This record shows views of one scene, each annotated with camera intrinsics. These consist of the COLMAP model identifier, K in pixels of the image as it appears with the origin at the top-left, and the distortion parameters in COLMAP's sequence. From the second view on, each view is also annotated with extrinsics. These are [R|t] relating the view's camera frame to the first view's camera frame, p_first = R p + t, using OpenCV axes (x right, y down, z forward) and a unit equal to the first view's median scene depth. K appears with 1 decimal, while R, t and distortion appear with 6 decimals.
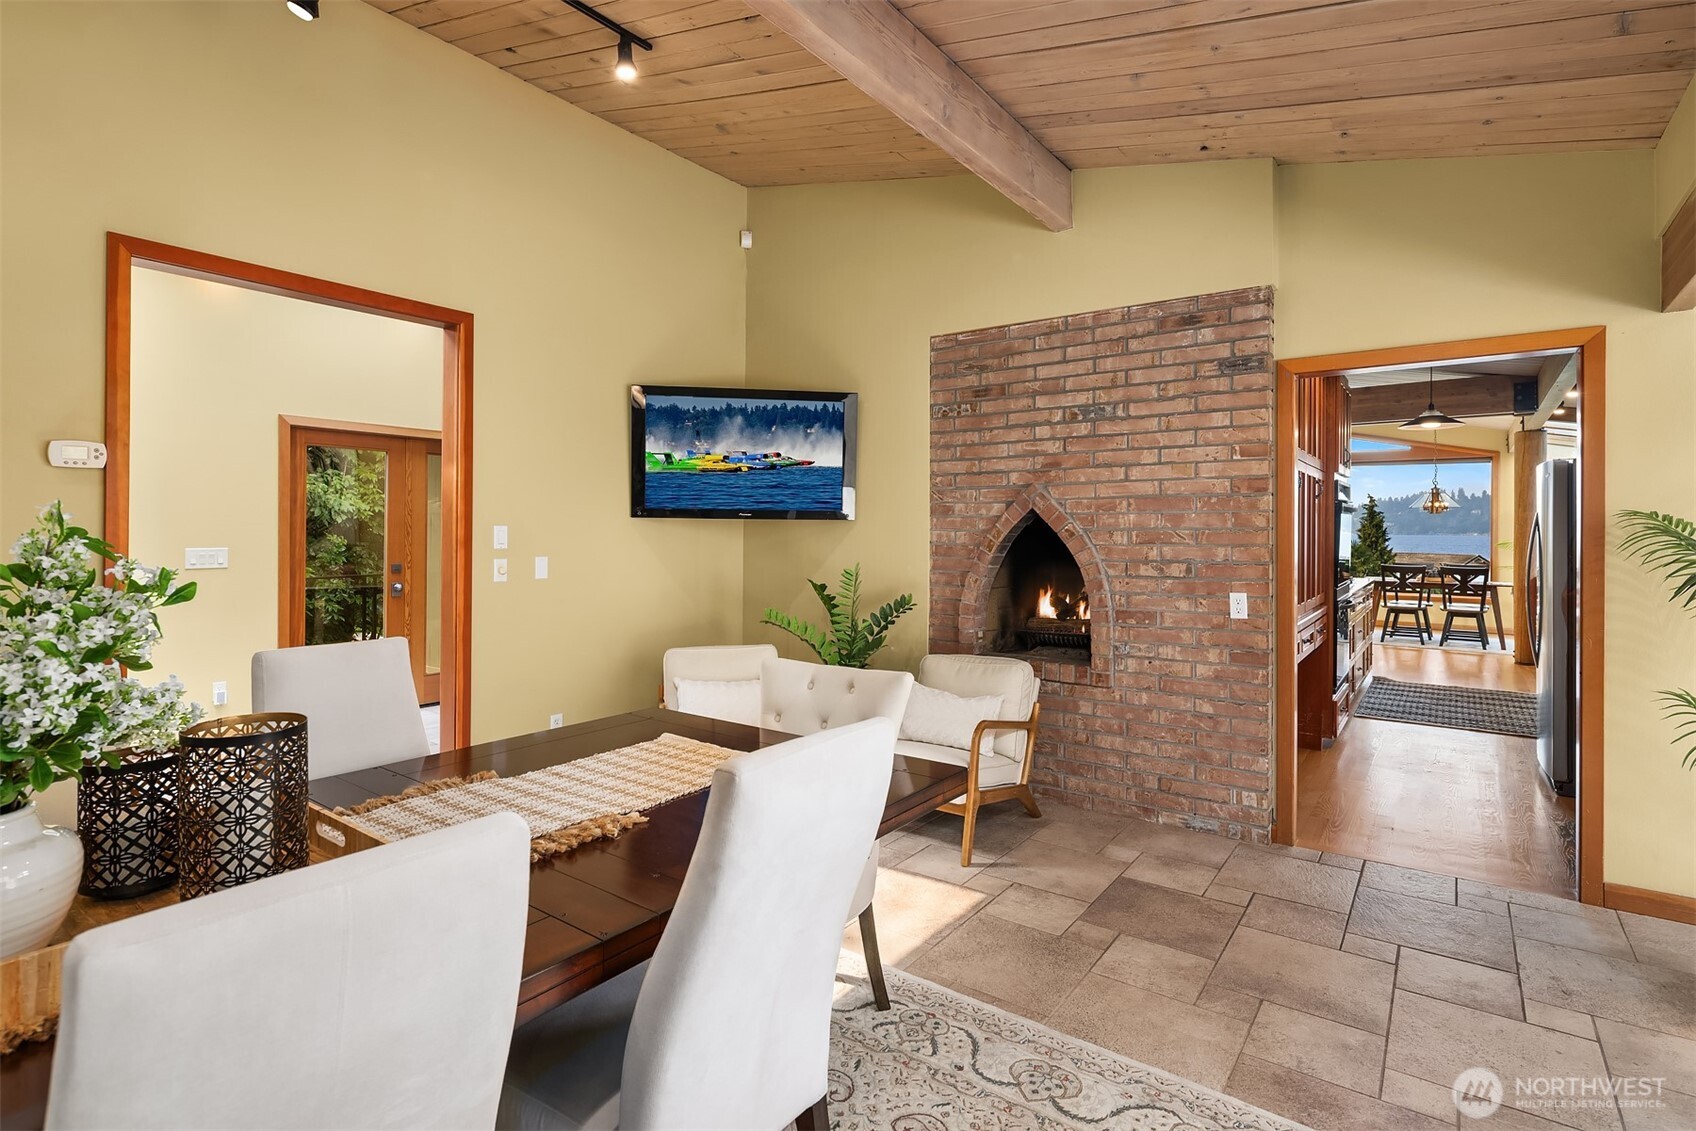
lens RADIAL K [[824.9, 0, 858.4], [0, 824.9, 558.4], [0, 0, 1]] dist [0.002886, 0.000046]
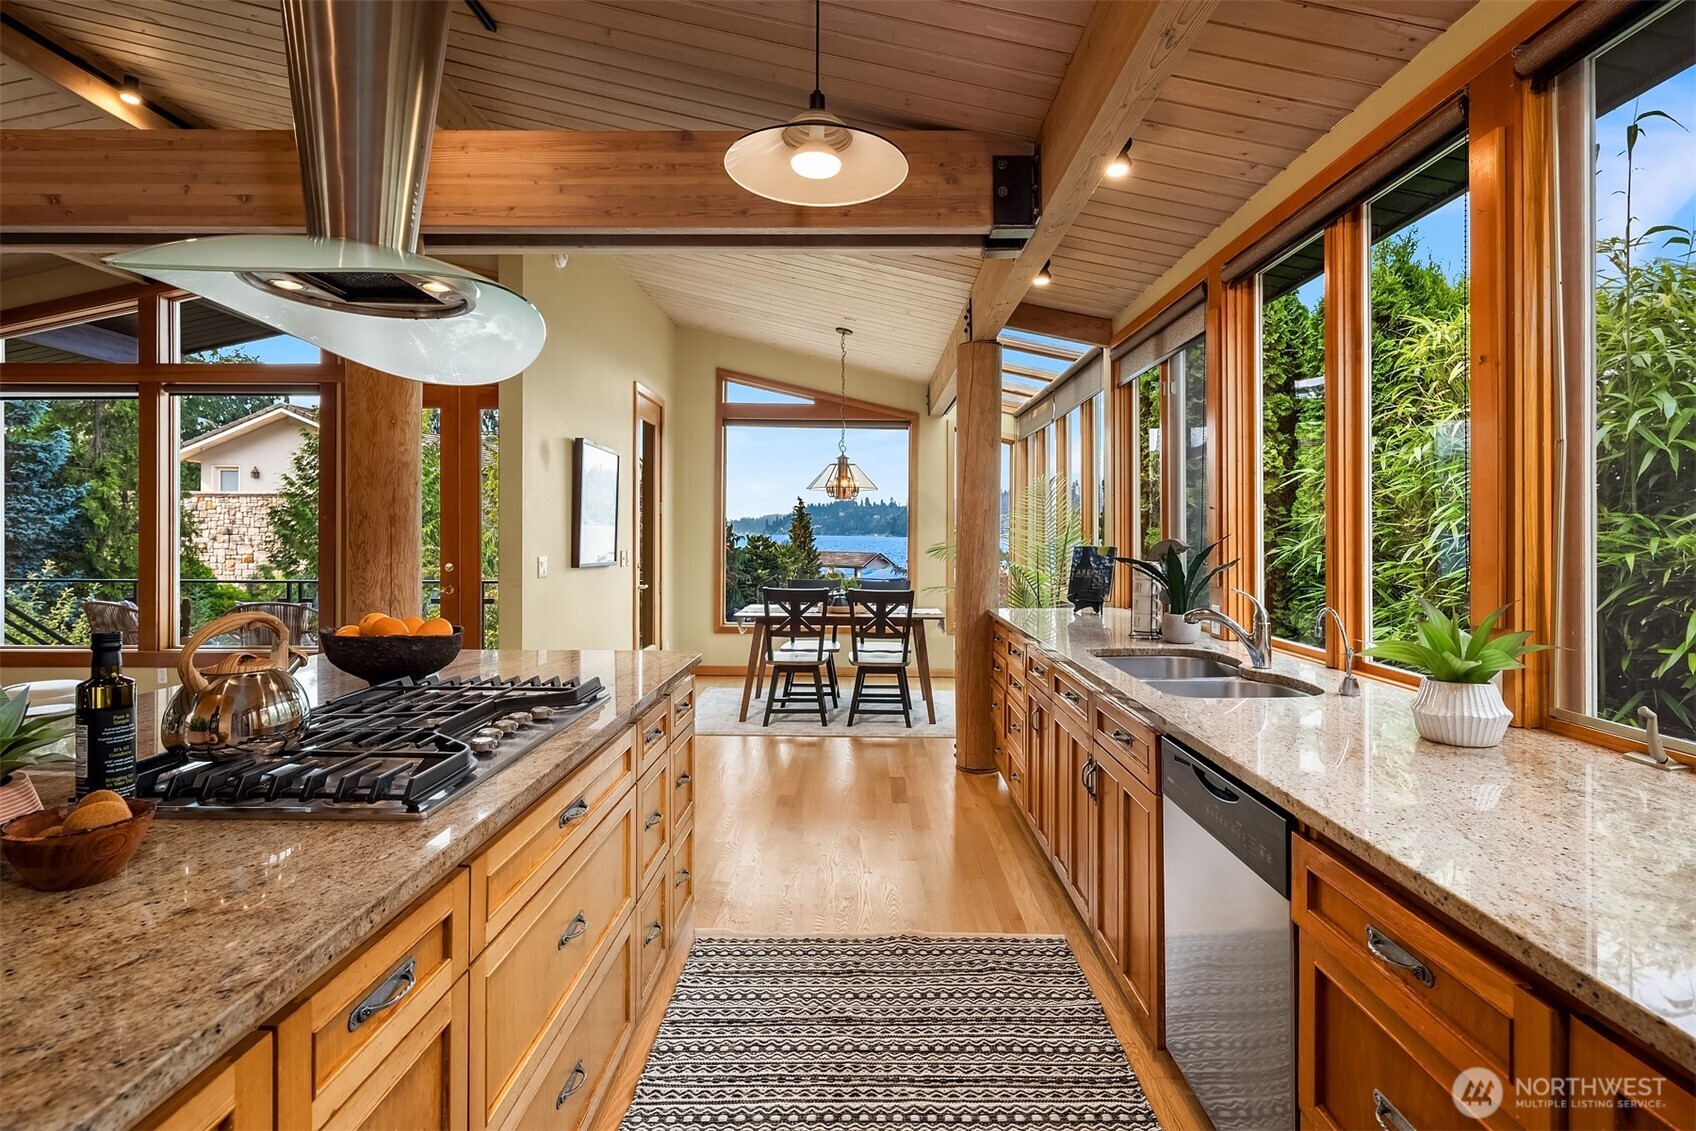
lens RADIAL K [[824.9, 0, 858.4], [0, 824.9, 558.4], [0, 0, 1]] dist [0.002886, 0.000046]
pose [[0.809097, -0.016147, 0.587453, 0.364659], [0.016713, 0.999850, 0.004465, -0.015050], [-0.587438, 0.006206, 0.809246, 0.518881]]
